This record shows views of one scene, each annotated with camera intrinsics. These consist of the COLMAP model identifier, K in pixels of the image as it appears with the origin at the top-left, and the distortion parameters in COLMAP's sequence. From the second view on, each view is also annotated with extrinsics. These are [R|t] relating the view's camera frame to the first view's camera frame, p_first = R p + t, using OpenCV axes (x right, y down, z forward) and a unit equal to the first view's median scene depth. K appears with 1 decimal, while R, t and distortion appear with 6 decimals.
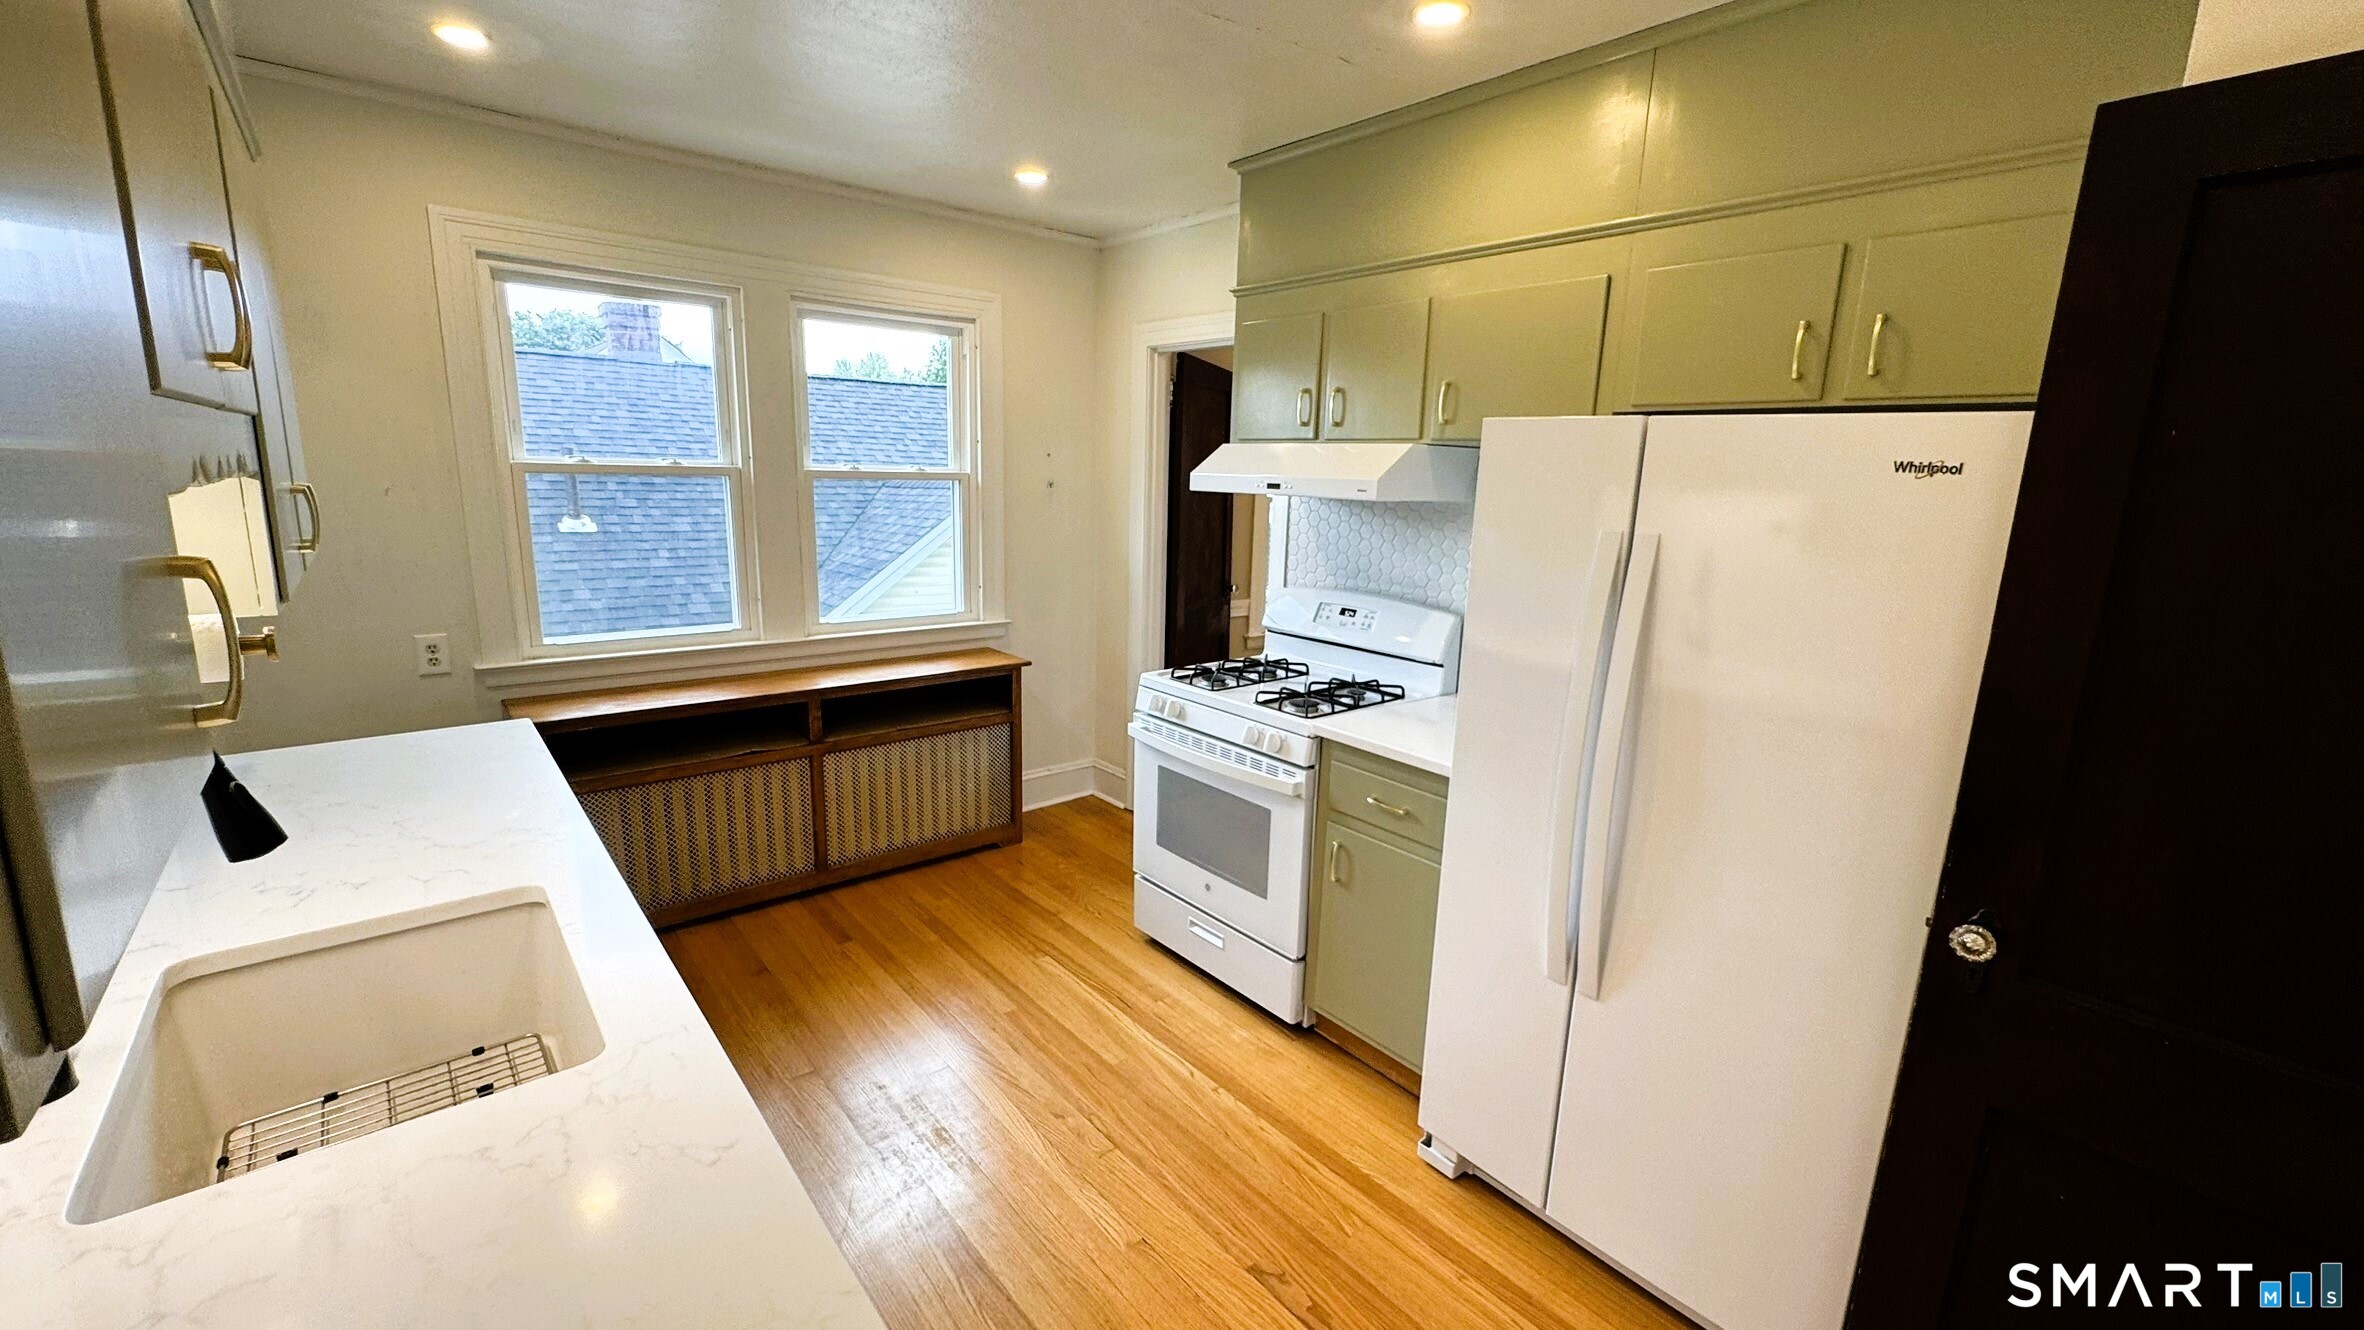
lens RADIAL K [[951.1, 0, 1178.0], [0, 951.1, 664.9], [0, 0, 1]] dist [-0.002668, 0.000047]
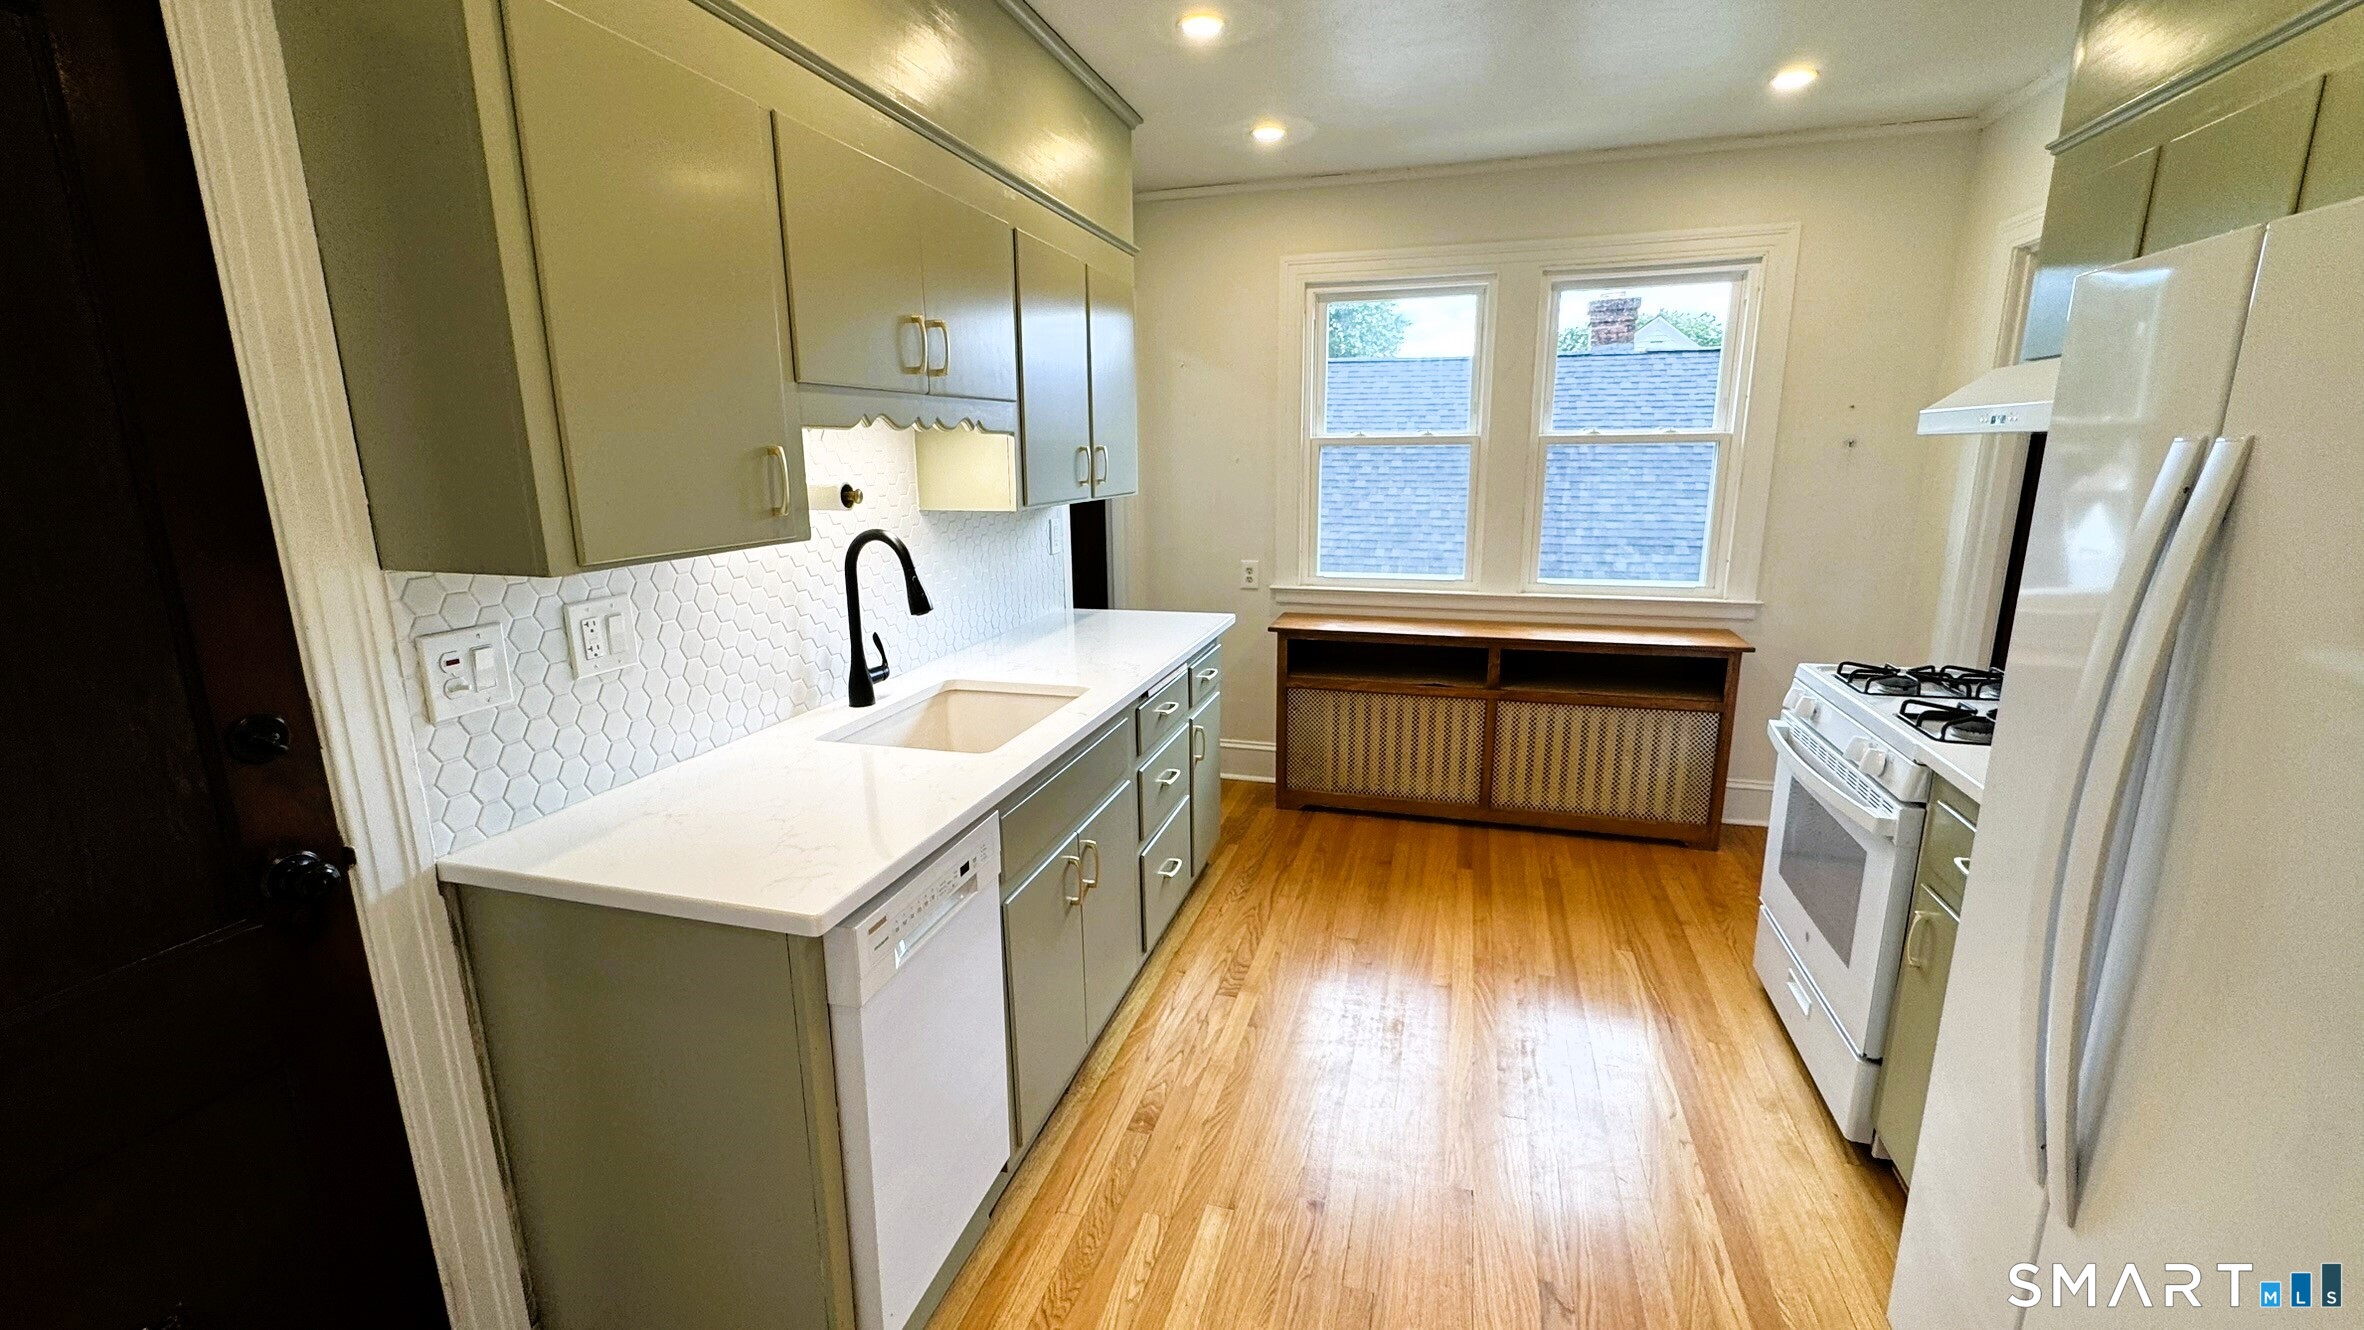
lens RADIAL K [[951.1, 0, 1178.0], [0, 951.1, 664.9], [0, 0, 1]] dist [-0.002668, 0.000047]
pose [[0.550271, 0.148574, -0.821662, 0.303855], [-0.142719, 0.986297, 0.082764, 0.017214], [0.822699, 0.071724, 0.563934, 0.090789]]
